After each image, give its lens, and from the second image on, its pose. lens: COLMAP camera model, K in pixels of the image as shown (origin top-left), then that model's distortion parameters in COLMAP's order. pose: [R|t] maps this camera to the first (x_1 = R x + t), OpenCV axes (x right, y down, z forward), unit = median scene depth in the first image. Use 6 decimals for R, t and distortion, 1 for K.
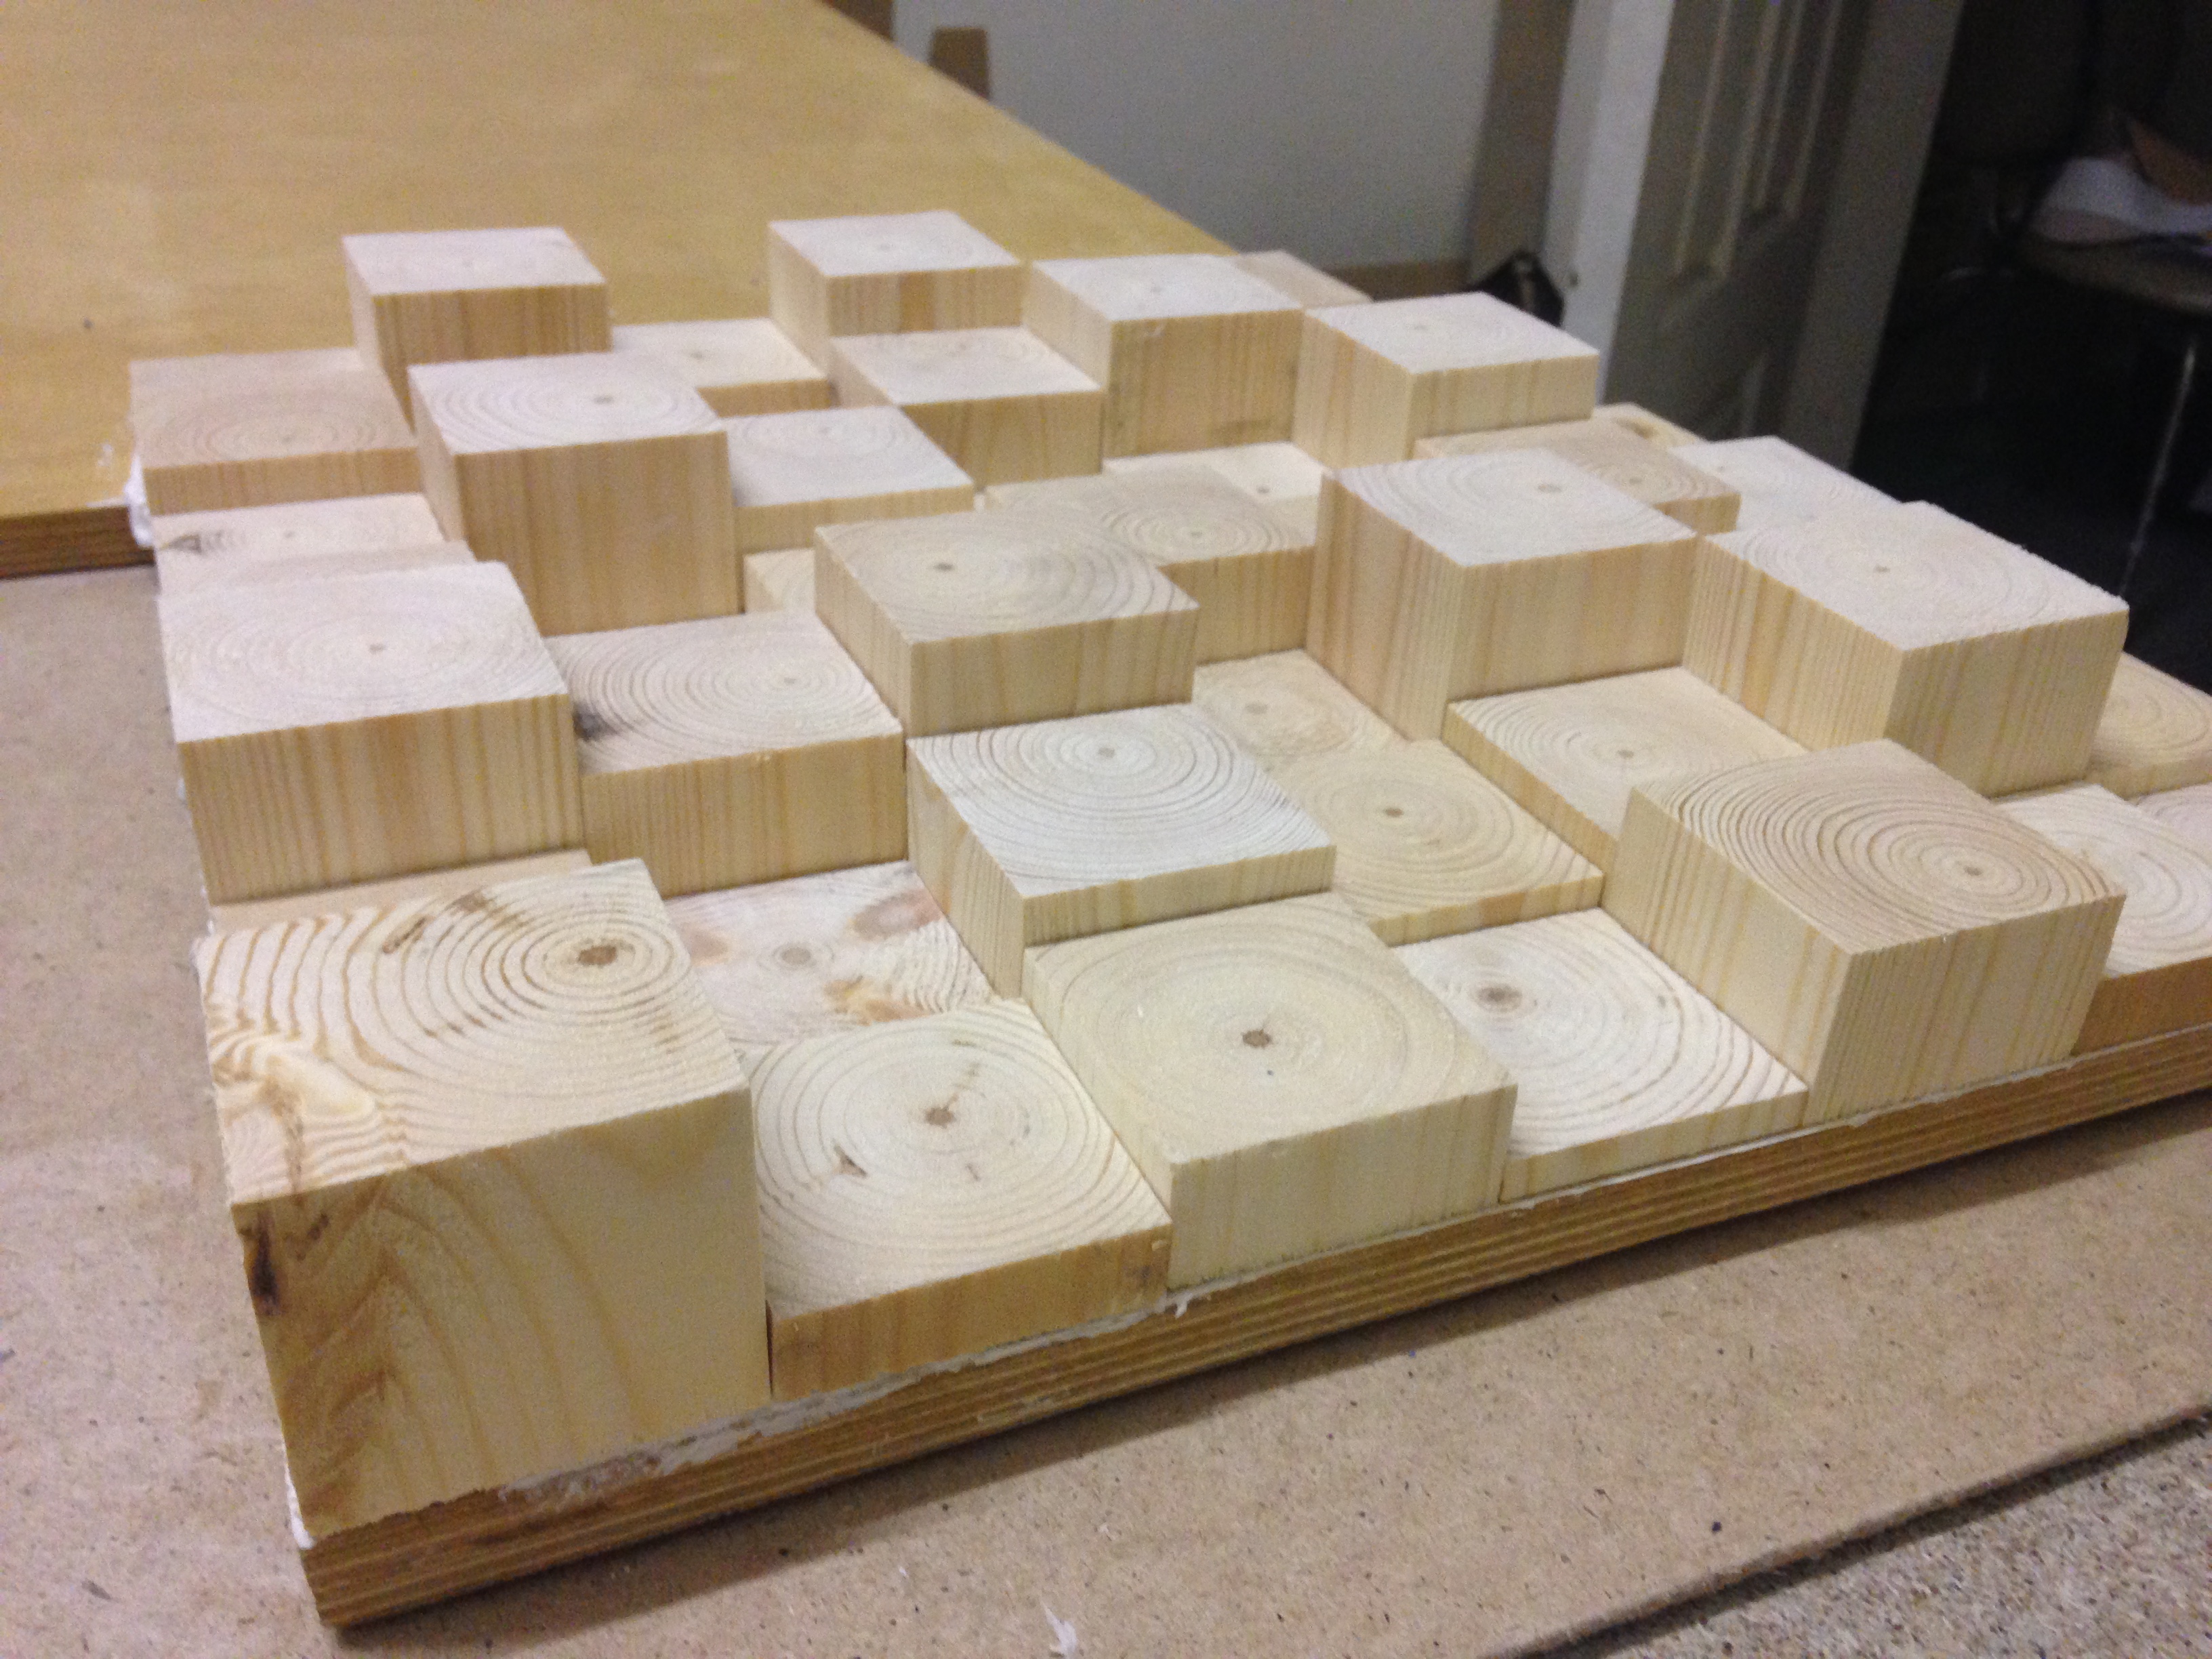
lens RADIAL K [[2040.9, 0, 1117.1], [0, 2040.9, 831.9], [0, 0, 1]] dist [0.170974, -0.241784]
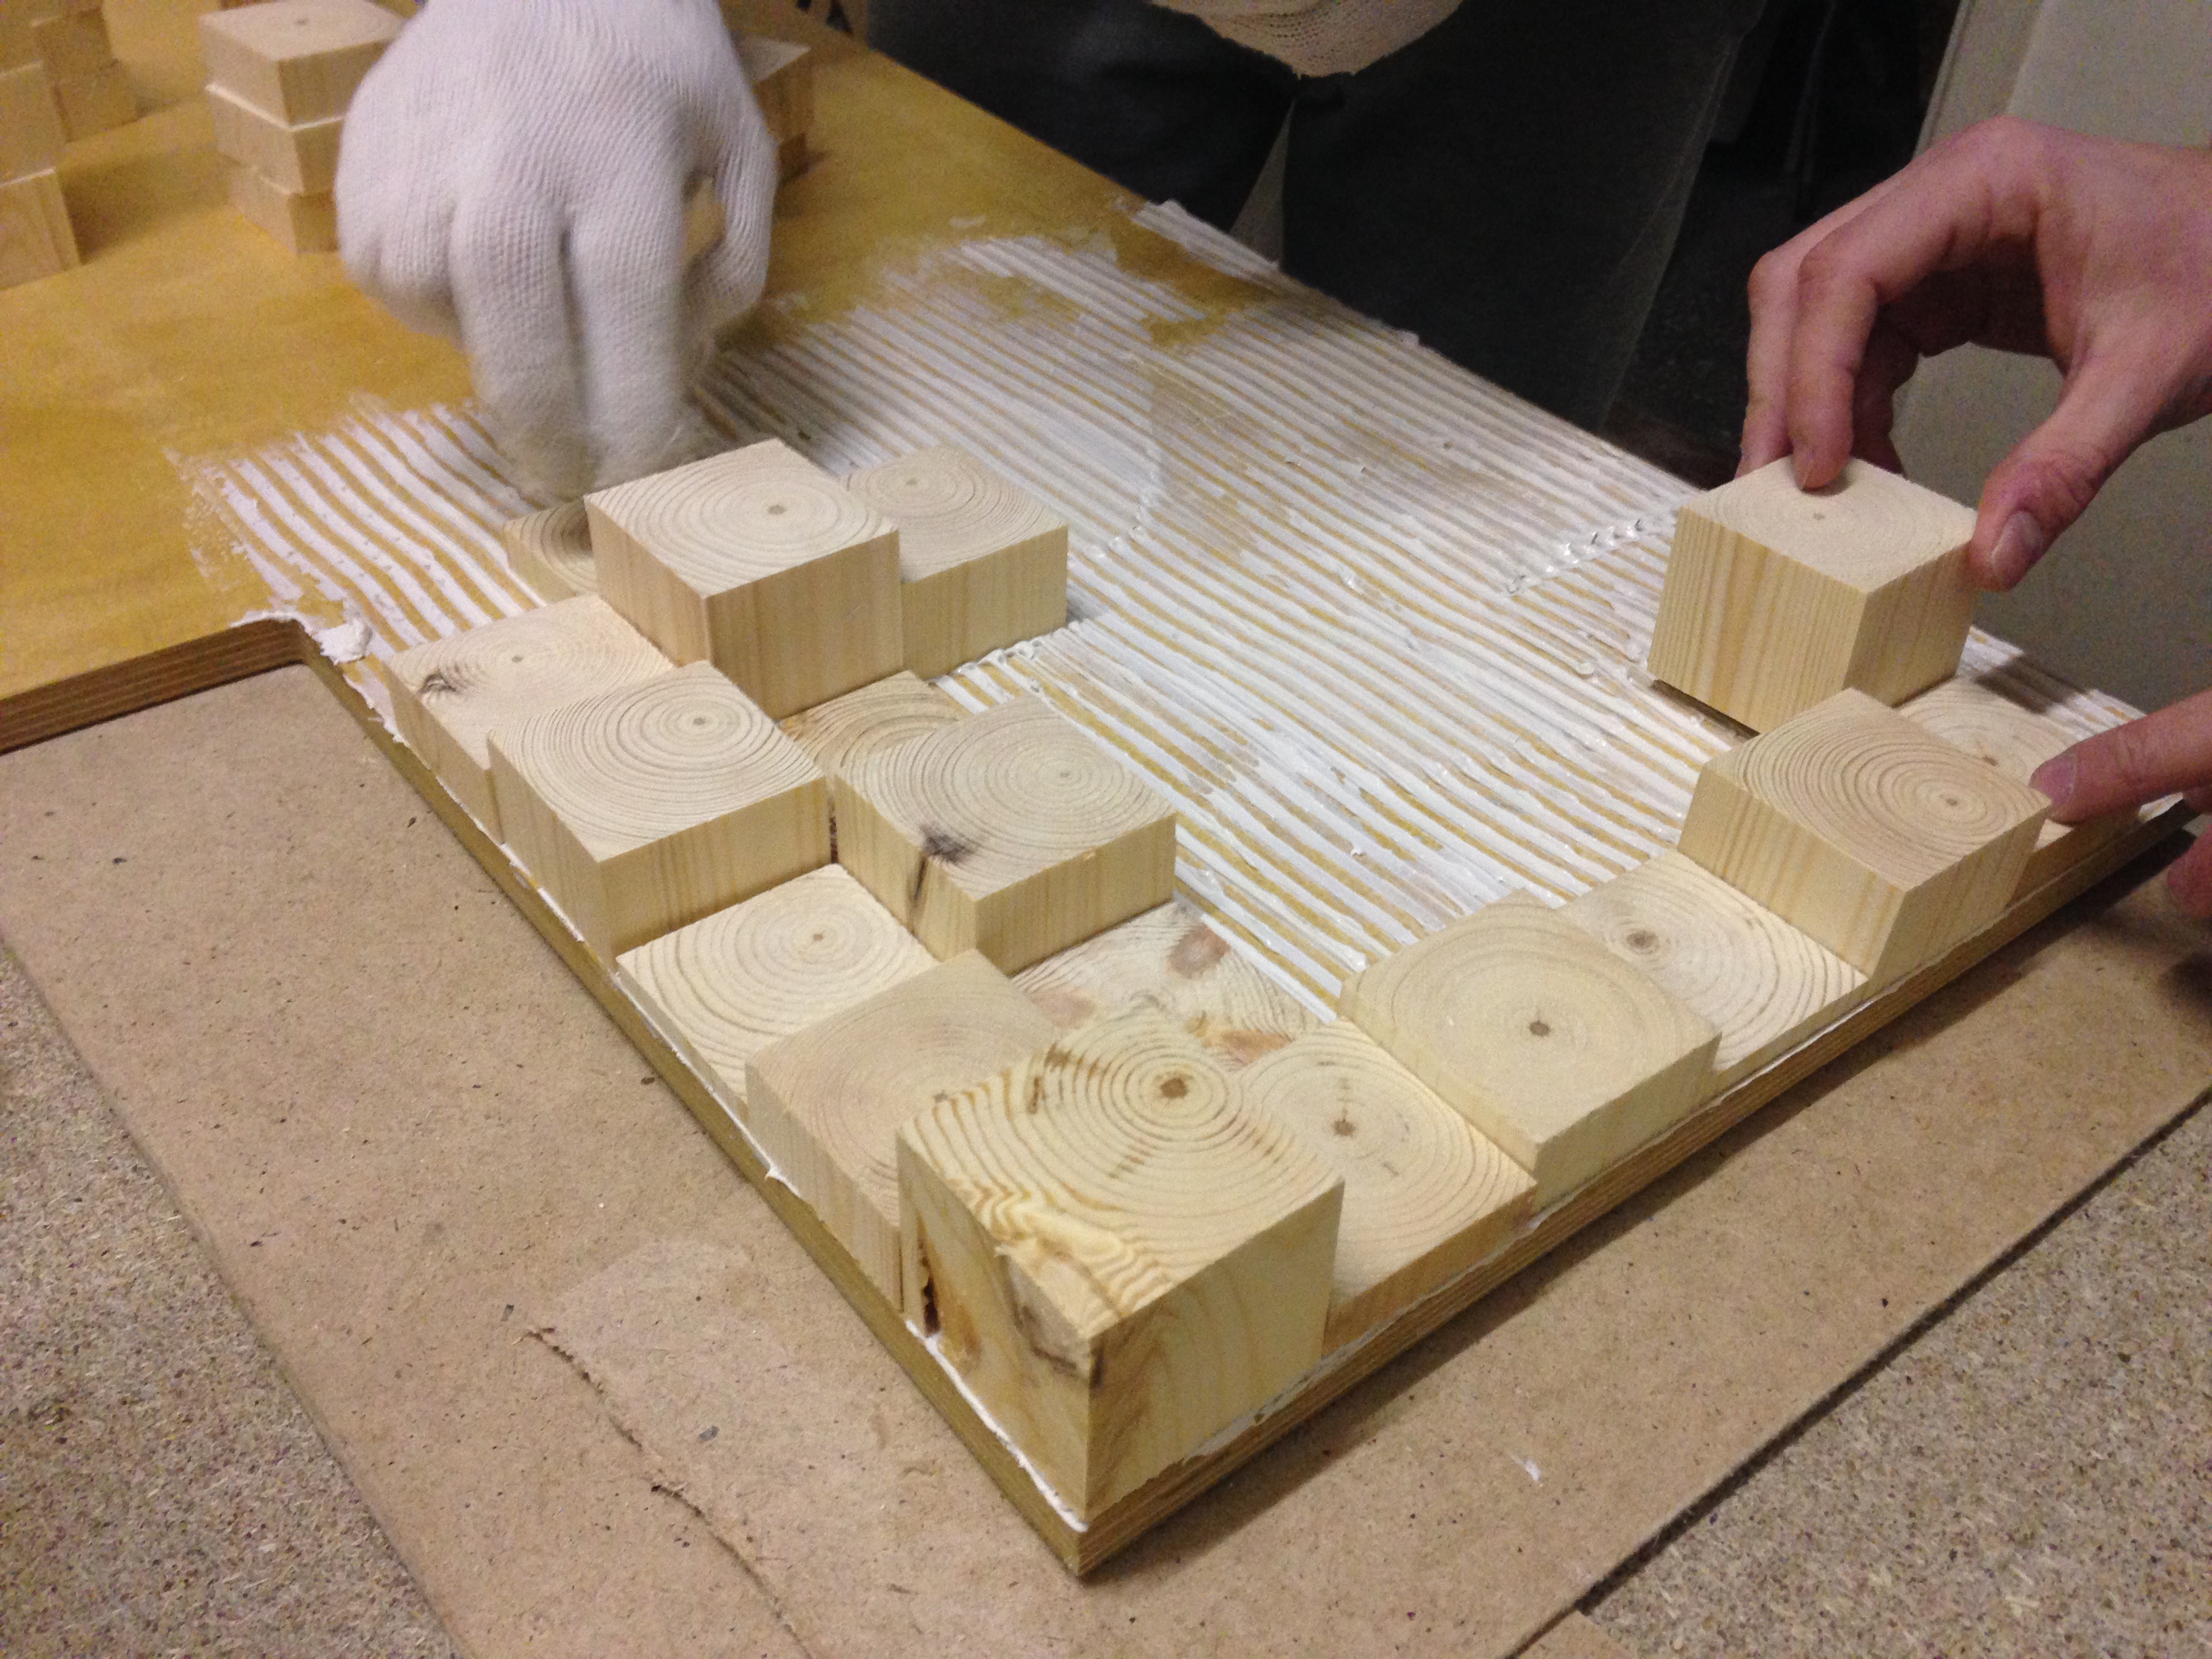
lens RADIAL K [[2040.9, 0, 1117.1], [0, 2040.9, 831.9], [0, 0, 1]] dist [0.170974, -0.241784]
pose [[0.968298, -0.153890, 0.196765, -0.473583], [0.119089, 0.976813, 0.177919, -0.318744], [-0.219582, -0.148846, 0.964172, -0.265966]]
